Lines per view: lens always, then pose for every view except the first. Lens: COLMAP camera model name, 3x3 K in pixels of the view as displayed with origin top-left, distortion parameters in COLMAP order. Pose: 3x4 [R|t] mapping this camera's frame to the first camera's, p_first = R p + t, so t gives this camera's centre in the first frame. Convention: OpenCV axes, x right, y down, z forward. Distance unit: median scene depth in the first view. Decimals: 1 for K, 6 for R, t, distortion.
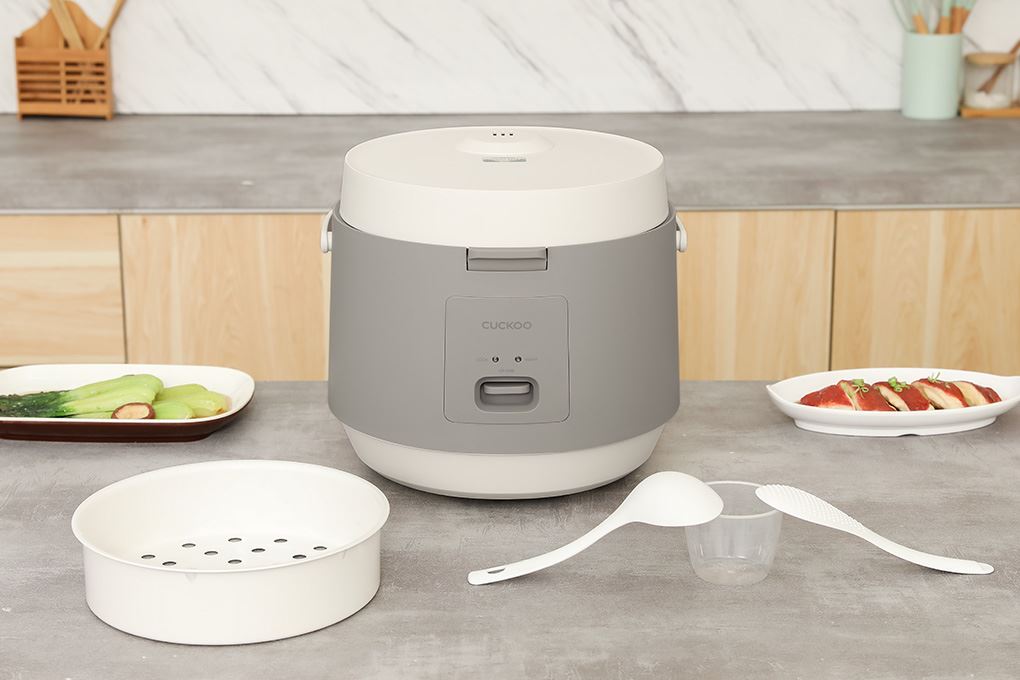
lens RADIAL K [[1984.4, 0, 518.9], [0, 1984.4, 341.1], [0, 0, 1]] dist [0.080790, 0.000000]
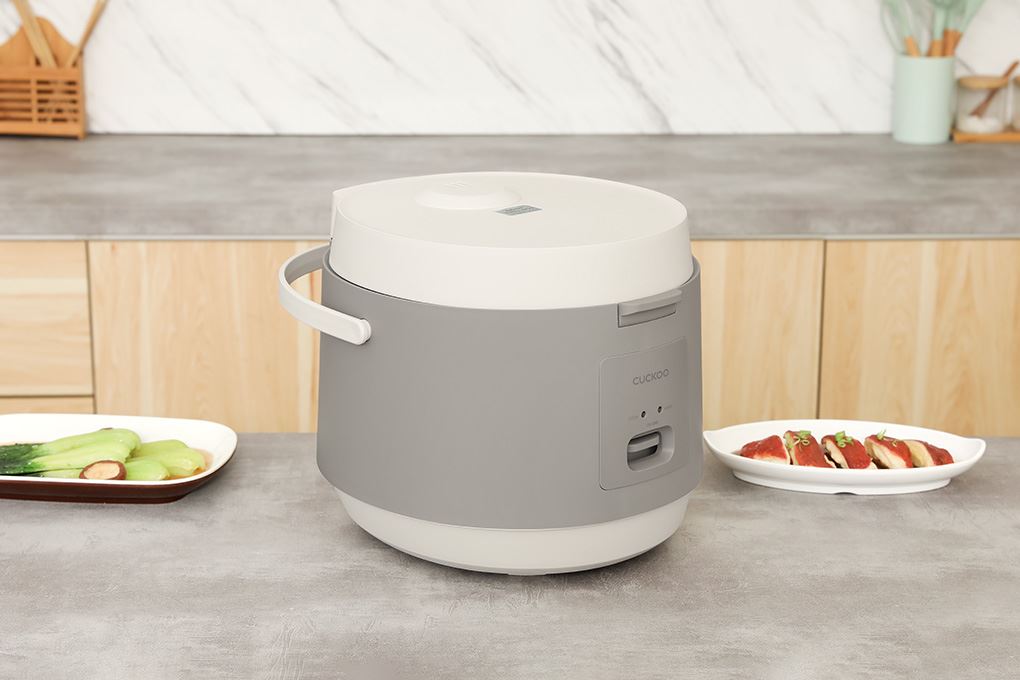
lens RADIAL K [[1984.4, 0, 515.2], [0, 1984.4, 350.8], [0, 0, 1]] dist [0.080790, 0.000000]
pose [[0.999976, 0.004969, 0.004739, 0.002867], [-0.004972, 0.999987, 0.000721, -0.009812], [-0.004735, -0.000745, 0.999989, 0.023643]]
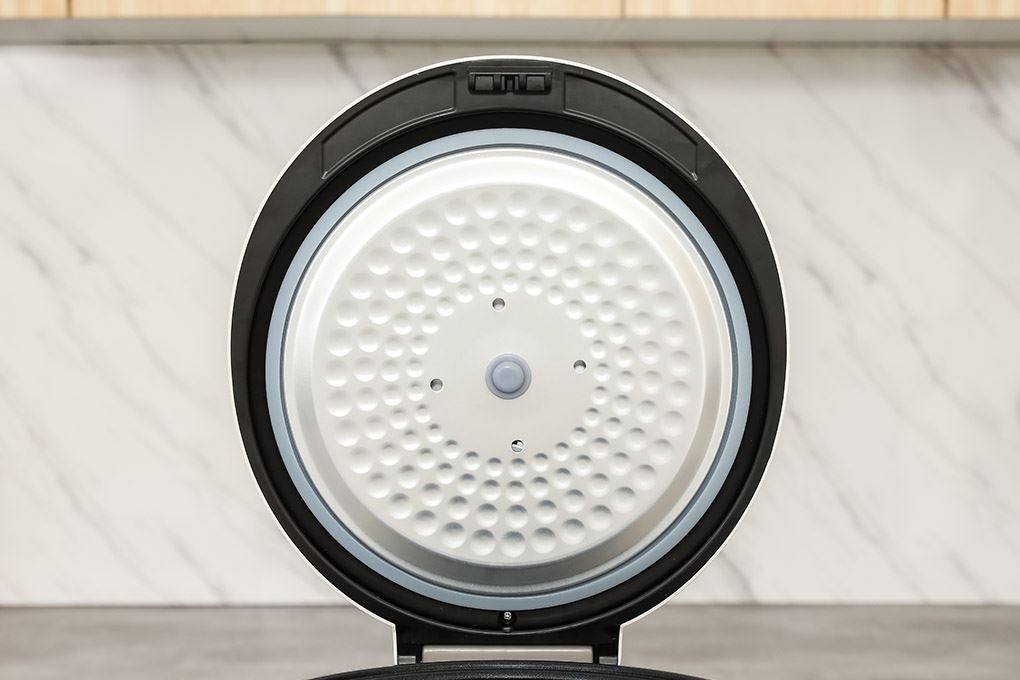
lens RADIAL K [[2324.1, 0, 516.9], [0, 2324.1, 344.1], [0, 0, 1]] dist [0.170928, 0.000000]
pose [[0.999992, 0.003057, -0.002482, -0.001779], [-0.003546, 0.973105, -0.230336, -0.011593], [0.001712, 0.230343, 0.973108, 0.160507]]
